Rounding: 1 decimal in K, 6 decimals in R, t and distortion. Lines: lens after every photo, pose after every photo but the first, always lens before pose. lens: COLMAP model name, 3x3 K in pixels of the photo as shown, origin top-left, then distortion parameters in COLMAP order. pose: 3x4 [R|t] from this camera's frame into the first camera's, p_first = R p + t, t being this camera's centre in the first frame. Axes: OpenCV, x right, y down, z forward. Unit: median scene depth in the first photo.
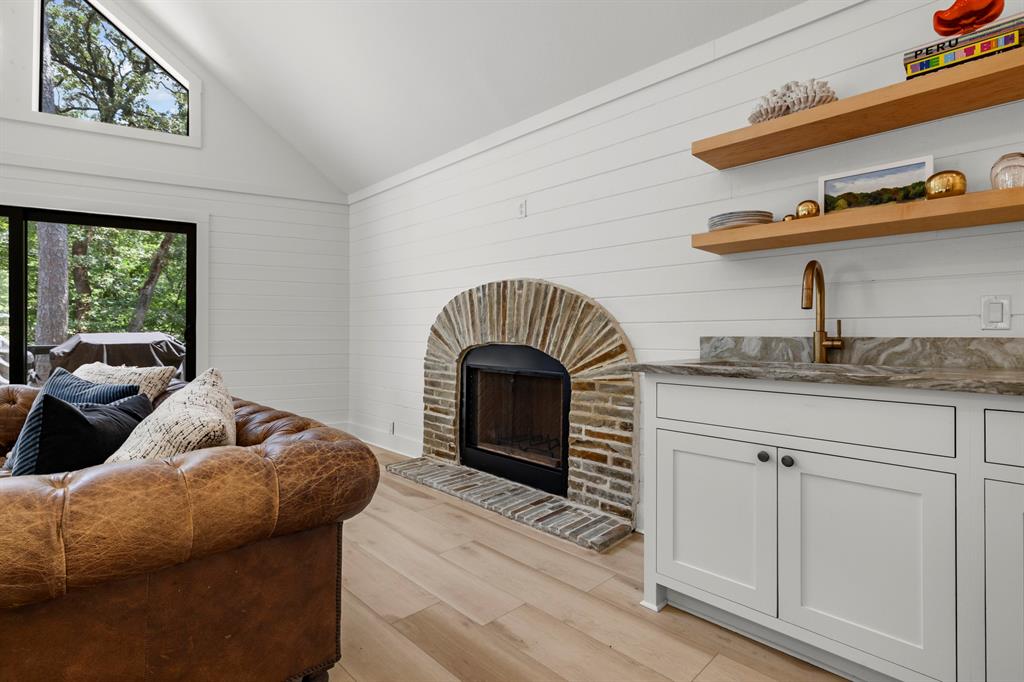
lens RADIAL K [[497.8, 0, 504.1], [0, 497.8, 333.4], [0, 0, 1]] dist [-0.003661, 0.001510]
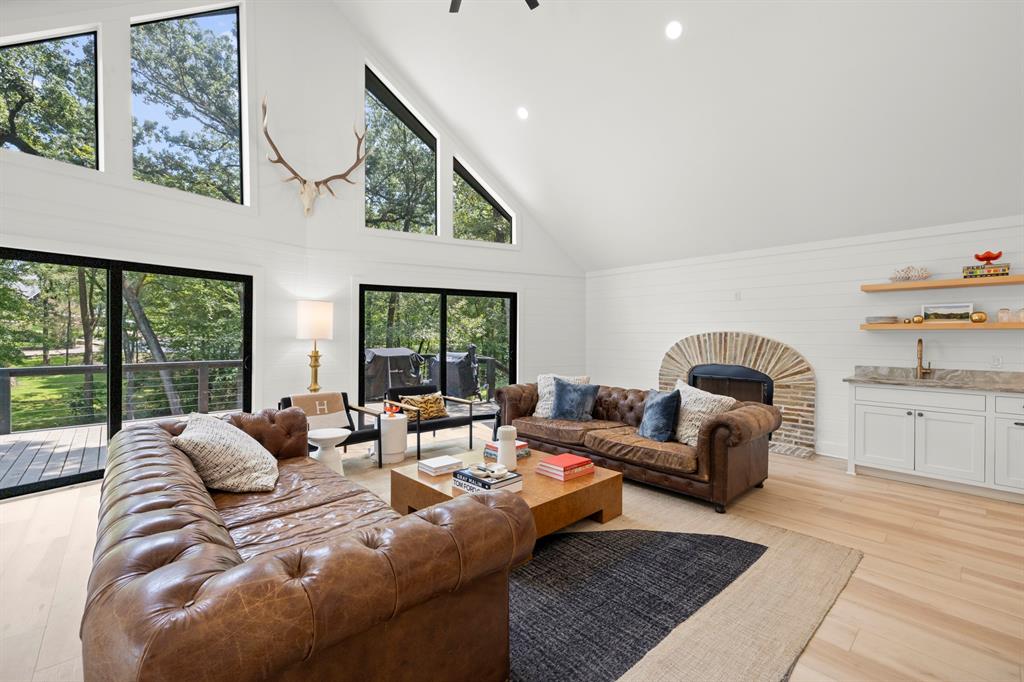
lens RADIAL K [[430.6, 0, 504.6], [0, 430.6, 342.2], [0, 0, 1]] dist [-0.000140, -0.000716]
pose [[0.999362, 0.002899, -0.035600, -0.973955], [-0.002417, 0.999905, 0.013583, -0.105324], [0.035636, -0.013488, 0.999274, -0.873172]]
